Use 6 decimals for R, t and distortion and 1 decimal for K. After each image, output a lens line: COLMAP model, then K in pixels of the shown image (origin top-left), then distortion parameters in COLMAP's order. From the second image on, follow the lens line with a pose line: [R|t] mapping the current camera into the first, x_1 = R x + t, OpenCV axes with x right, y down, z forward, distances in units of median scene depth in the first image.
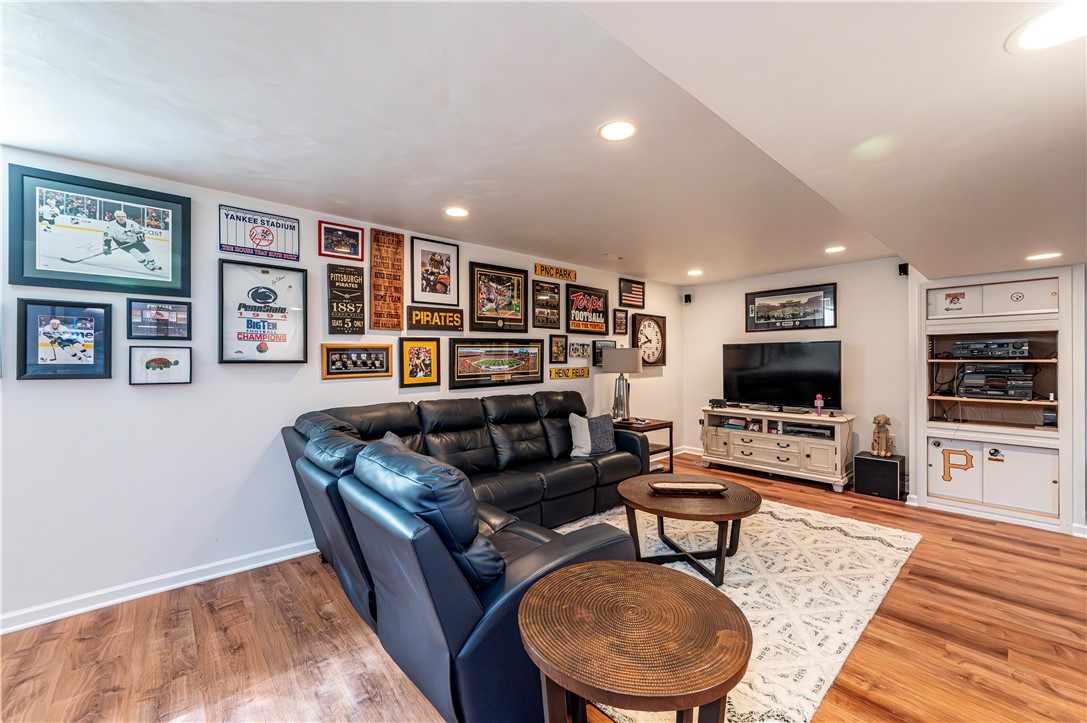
lens RADIAL K [[433.4, 0, 546.8], [0, 433.4, 360.3], [0, 0, 1]] dist [0.000760, -0.000042]
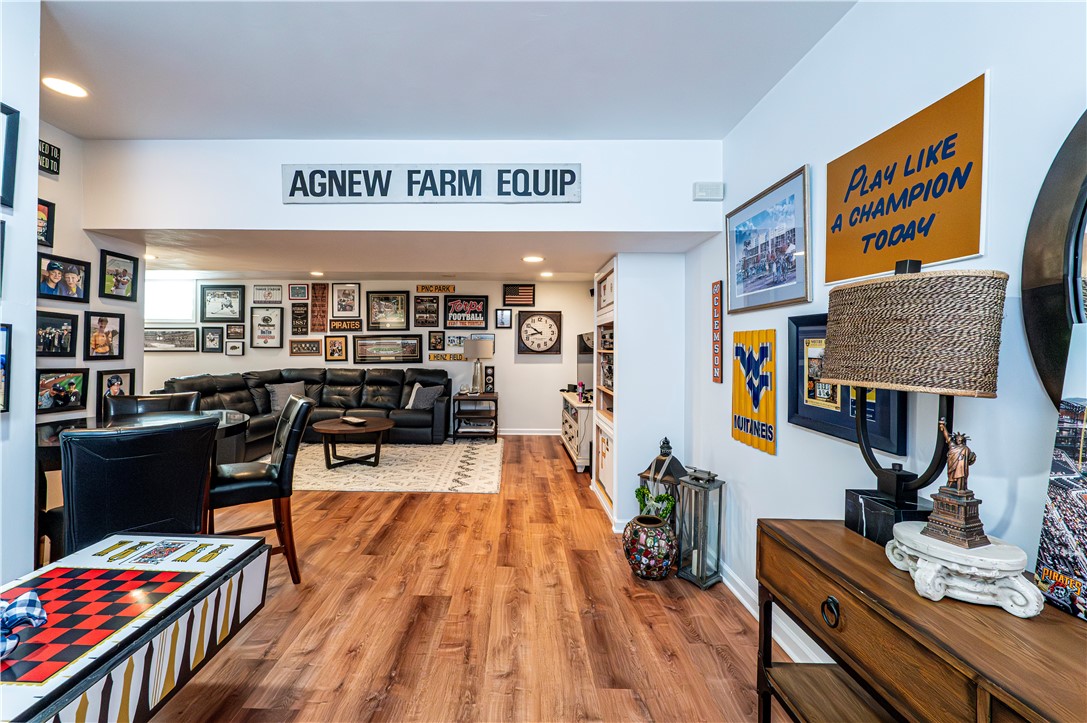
lens RADIAL K [[433.4, 0, 546.8], [0, 433.4, 360.3], [0, 0, 1]] dist [0.000760, -0.000042]
pose [[0.738420, 0.008057, -0.674293, 1.679796], [-0.008434, 0.999961, 0.002712, 0.043716], [0.674289, 0.003684, 0.738459, 0.215901]]
